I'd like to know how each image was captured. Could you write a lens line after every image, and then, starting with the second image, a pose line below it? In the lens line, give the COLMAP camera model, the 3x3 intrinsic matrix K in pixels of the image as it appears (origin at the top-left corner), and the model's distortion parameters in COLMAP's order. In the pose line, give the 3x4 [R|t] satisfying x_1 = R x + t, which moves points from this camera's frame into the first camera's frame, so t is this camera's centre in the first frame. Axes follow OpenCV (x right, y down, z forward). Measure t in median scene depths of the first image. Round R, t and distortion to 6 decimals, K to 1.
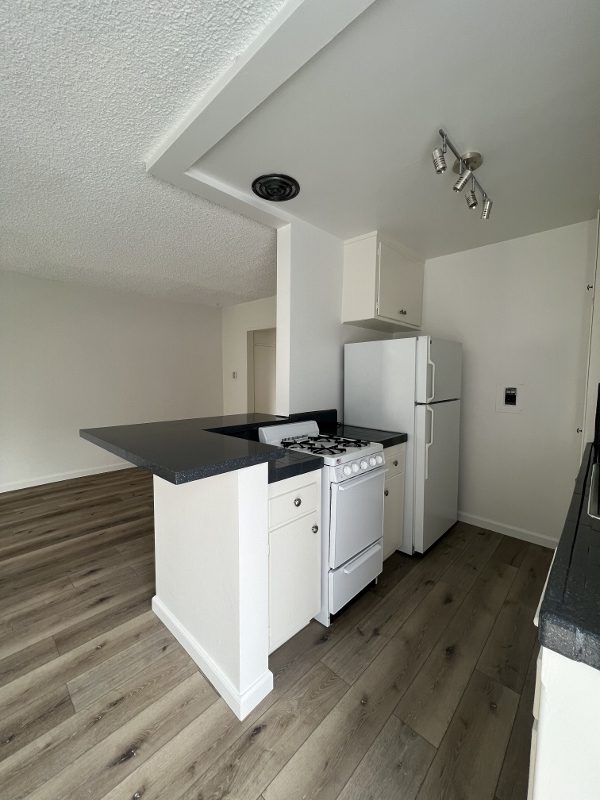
lens RADIAL K [[320.2, 0, 302.1], [0, 320.2, 398.4], [0, 0, 1]] dist [-0.000143, 0.000326]
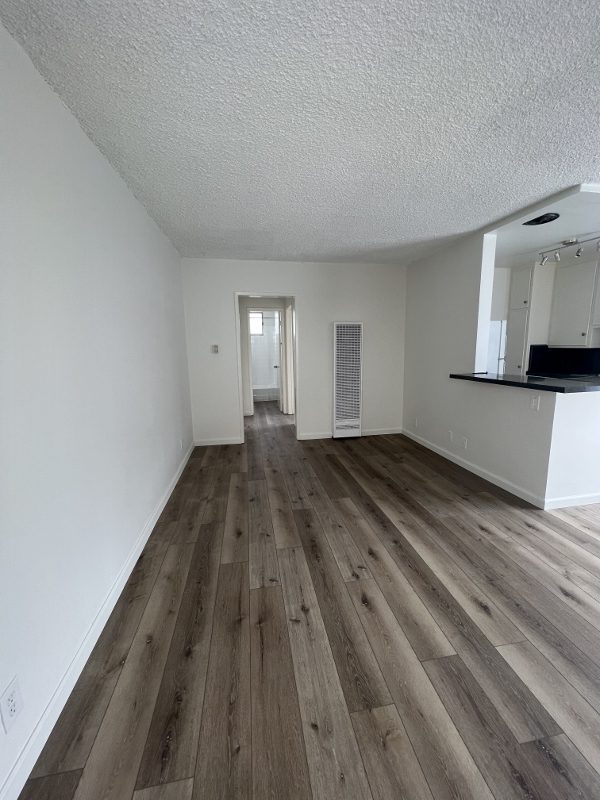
lens RADIAL K [[320.2, 0, 302.1], [0, 320.2, 398.2], [0, 0, 1]] dist [-0.000143, 0.000326]
pose [[0.596708, -0.143862, 0.789457, -1.788742], [0.081103, 0.989573, 0.119028, -0.071369], [-0.798349, -0.006998, 0.602154, 0.835120]]
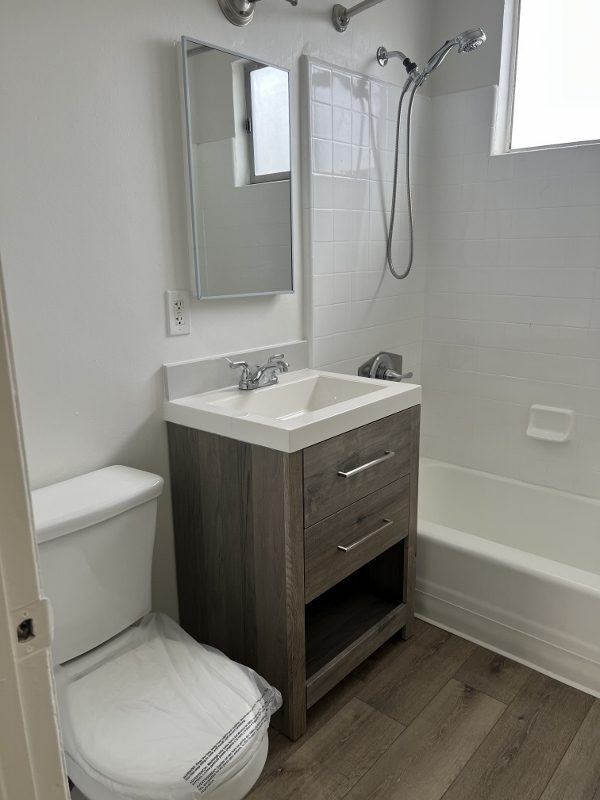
lens RADIAL K [[601.9, 0, 300.1], [0, 601.9, 399.5], [0, 0, 1]] dist [0.049753, -0.047034]
pose [[-0.998967, 0.017830, -0.041808, -1.222927], [0.003602, 0.948006, 0.318233, -0.127970], [0.045308, 0.317753, -0.947090, 1.812555]]
